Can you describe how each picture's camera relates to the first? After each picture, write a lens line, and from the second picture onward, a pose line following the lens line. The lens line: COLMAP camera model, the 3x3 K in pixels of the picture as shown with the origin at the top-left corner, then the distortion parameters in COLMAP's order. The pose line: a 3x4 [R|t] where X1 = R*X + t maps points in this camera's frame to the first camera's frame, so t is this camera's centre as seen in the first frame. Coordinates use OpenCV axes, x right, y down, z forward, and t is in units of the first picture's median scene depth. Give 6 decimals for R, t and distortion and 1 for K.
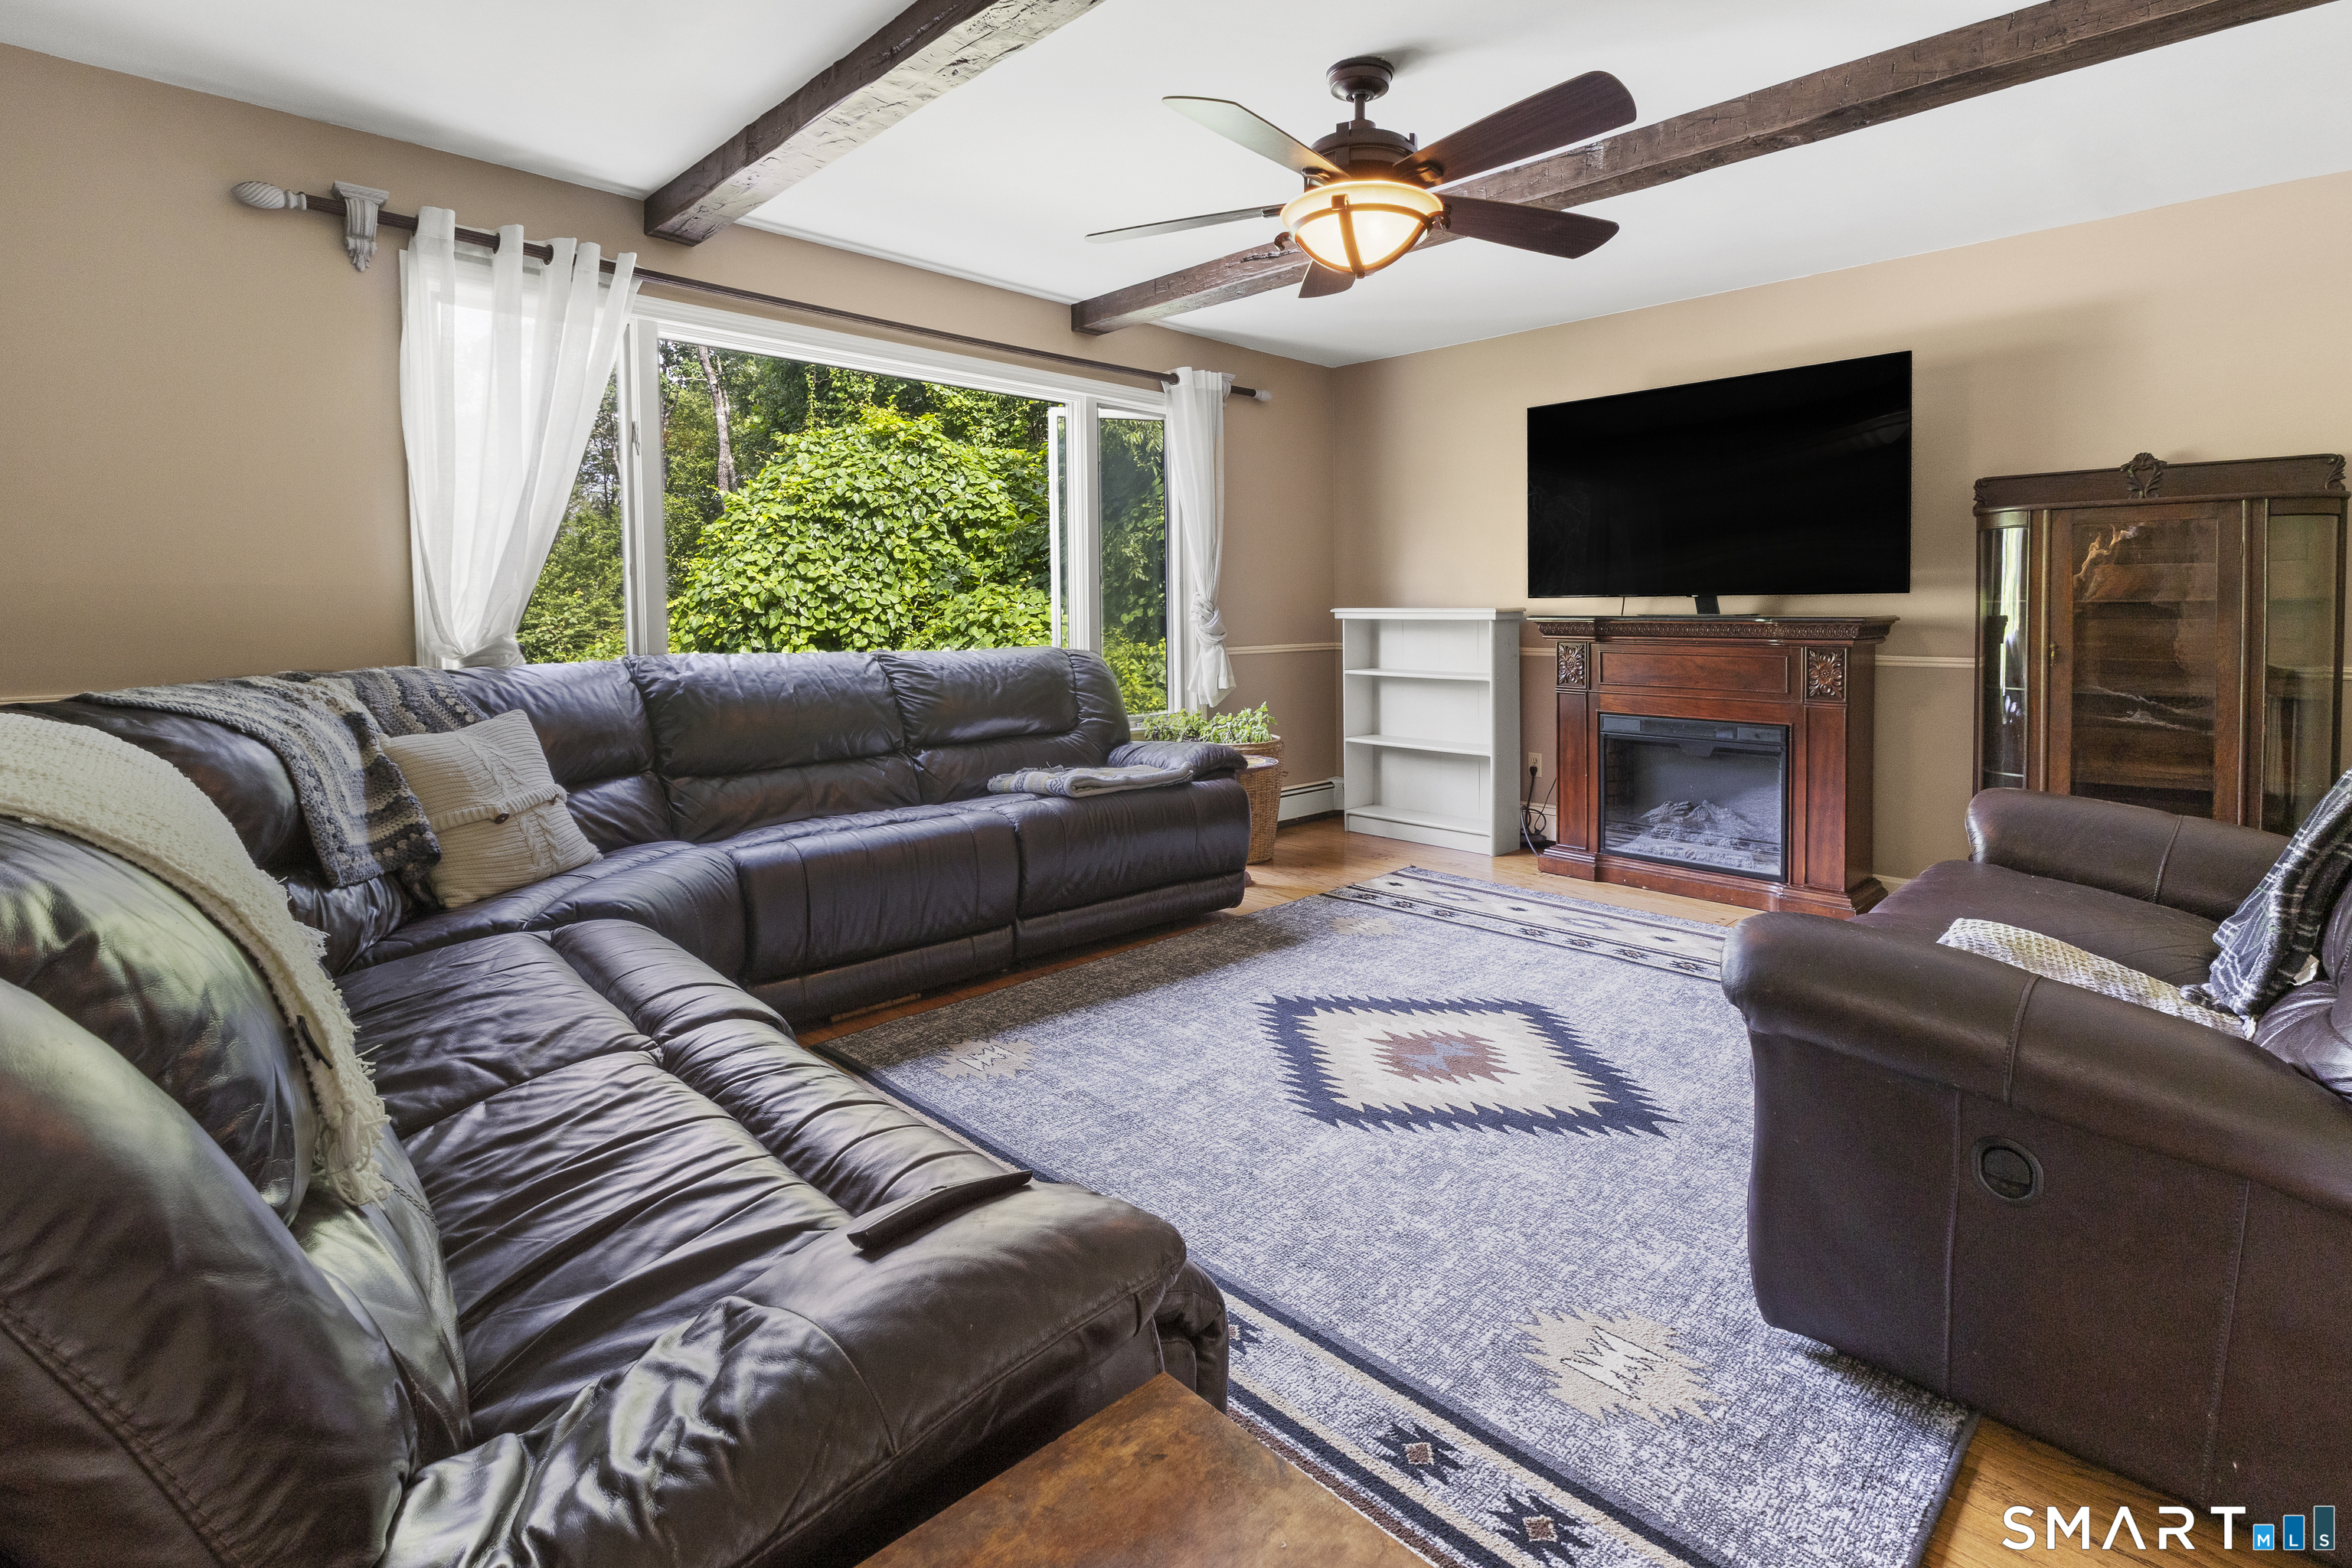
lens RADIAL K [[1131.6, 0, 1191.7], [0, 1131.6, 791.3], [0, 0, 1]] dist [-0.010627, 0.002527]
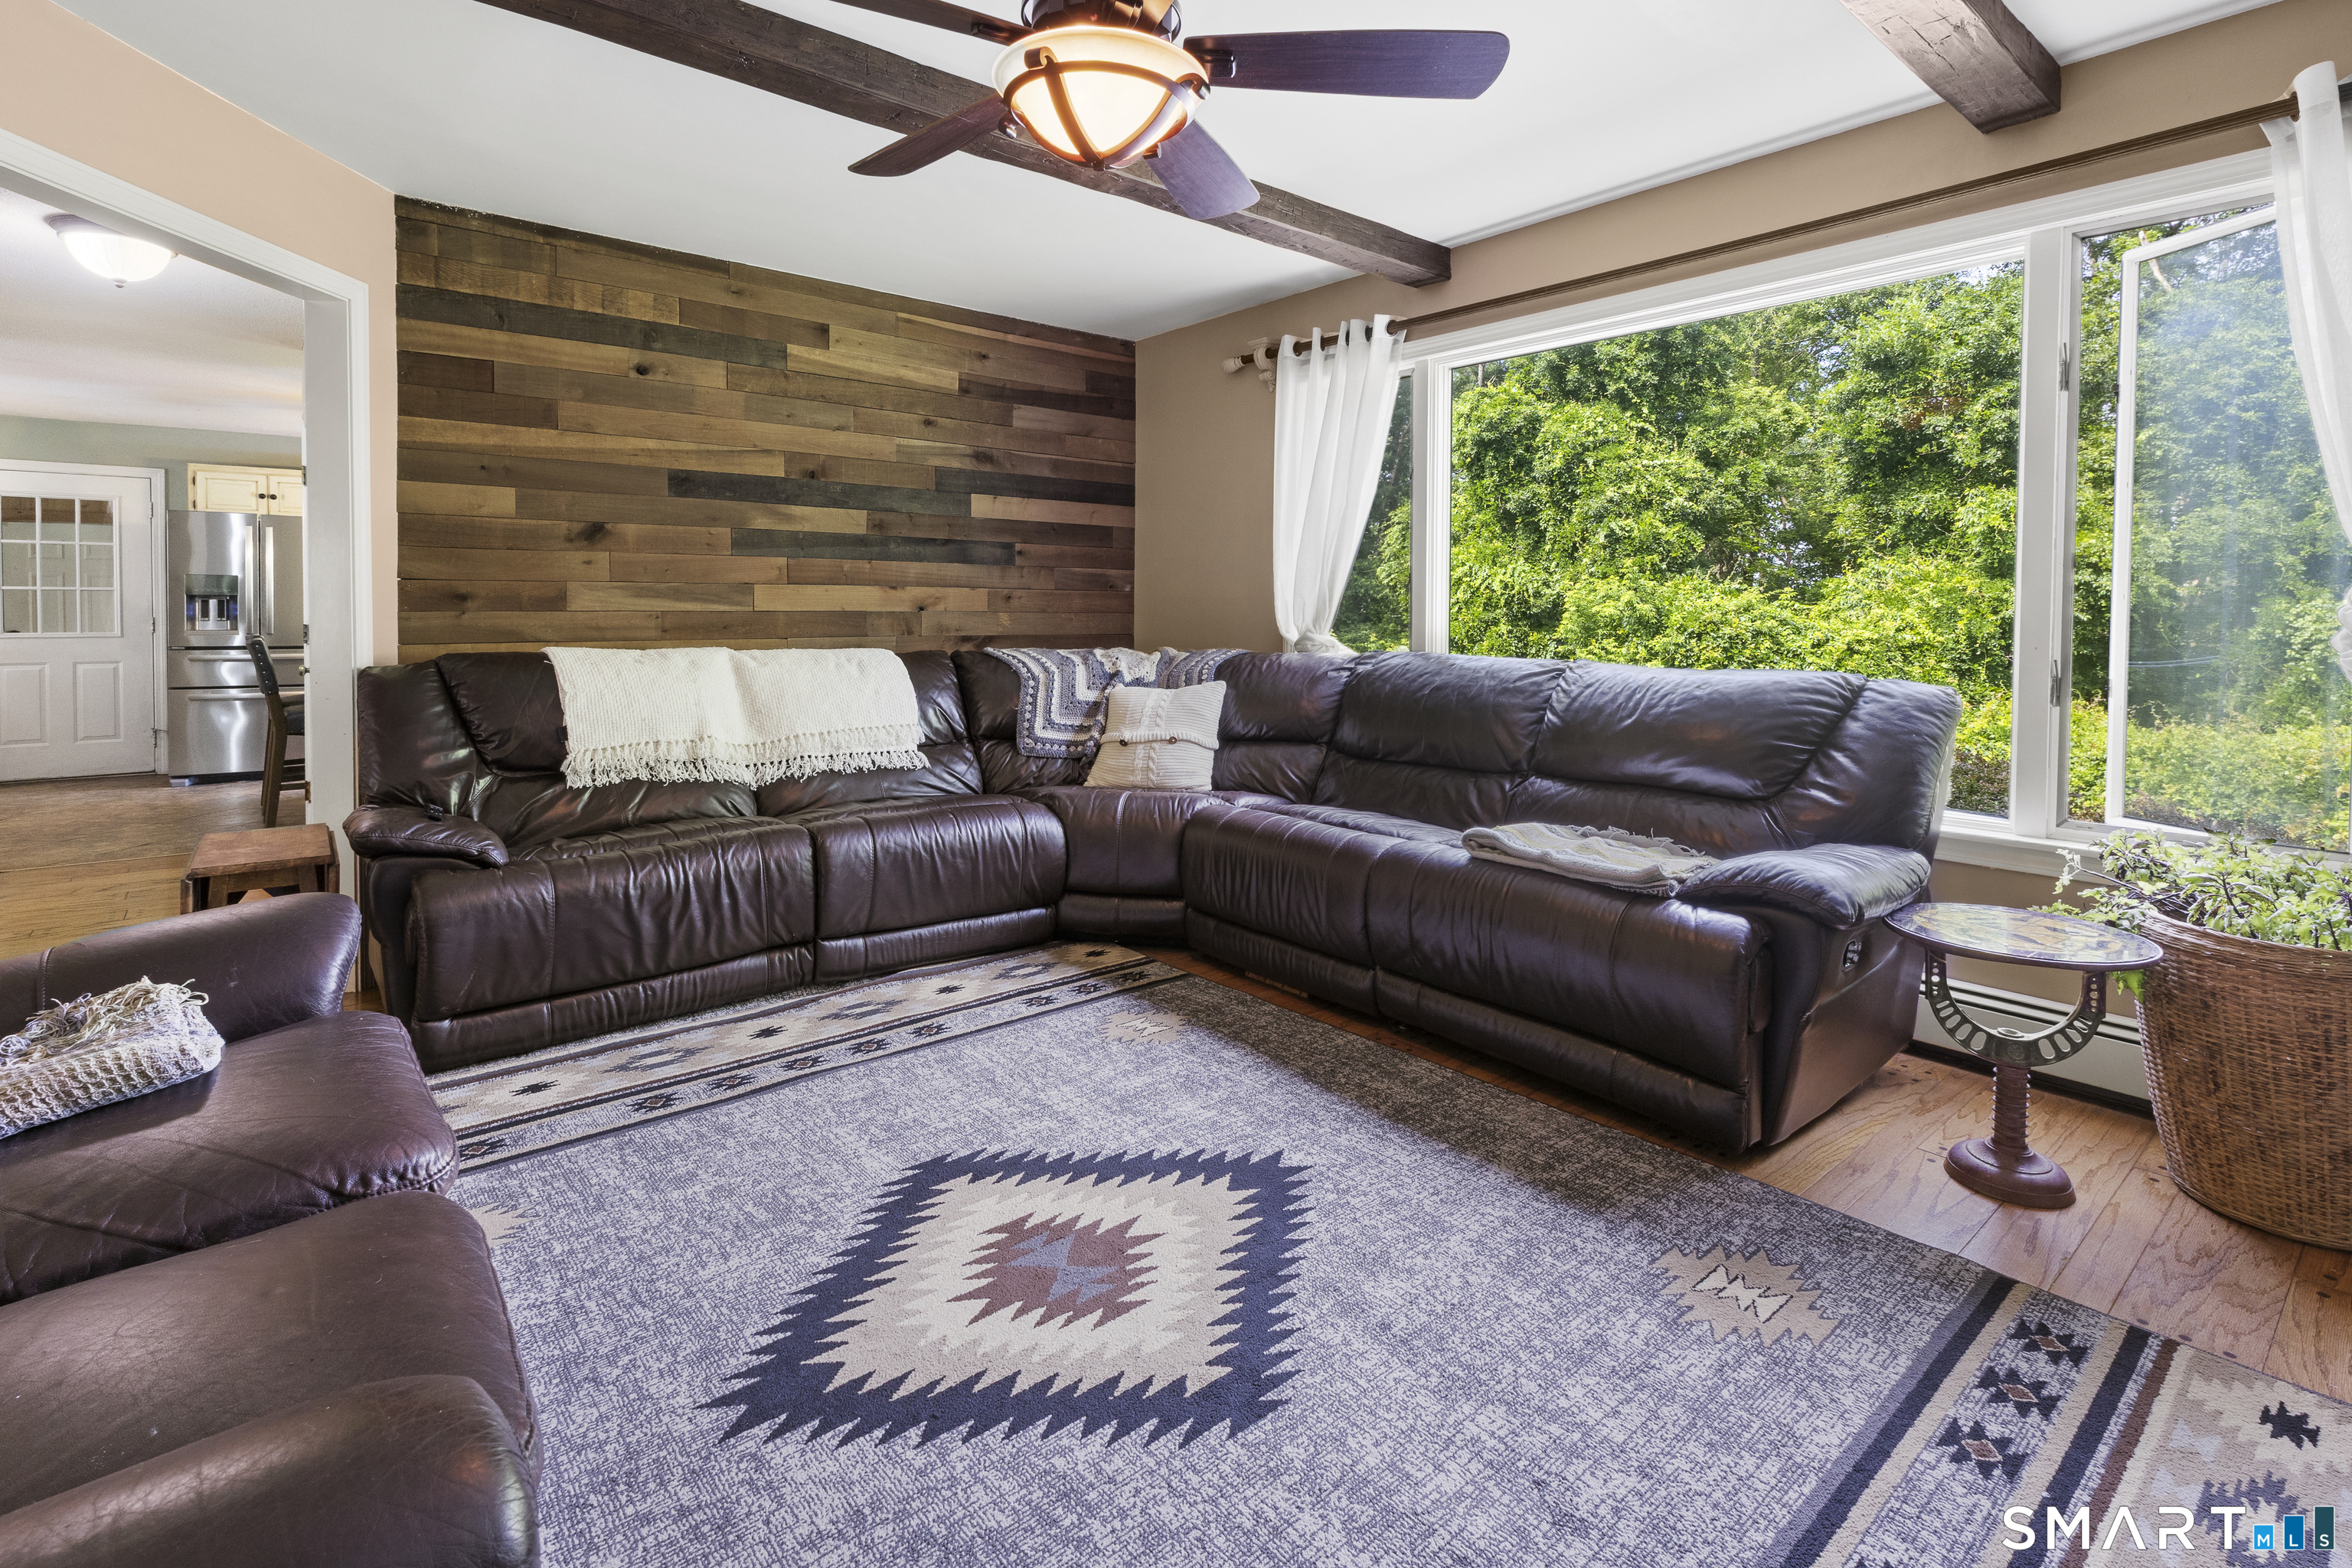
lens RADIAL K [[1131.6, 0, 1192.7], [0, 1131.6, 772.2], [0, 0, 1]] dist [-0.010627, 0.002527]
pose [[-0.103721, 0.140329, -0.984657, 0.880581], [-0.159199, 0.974890, 0.155707, -0.184149], [0.981783, 0.172906, -0.078777, 1.130279]]
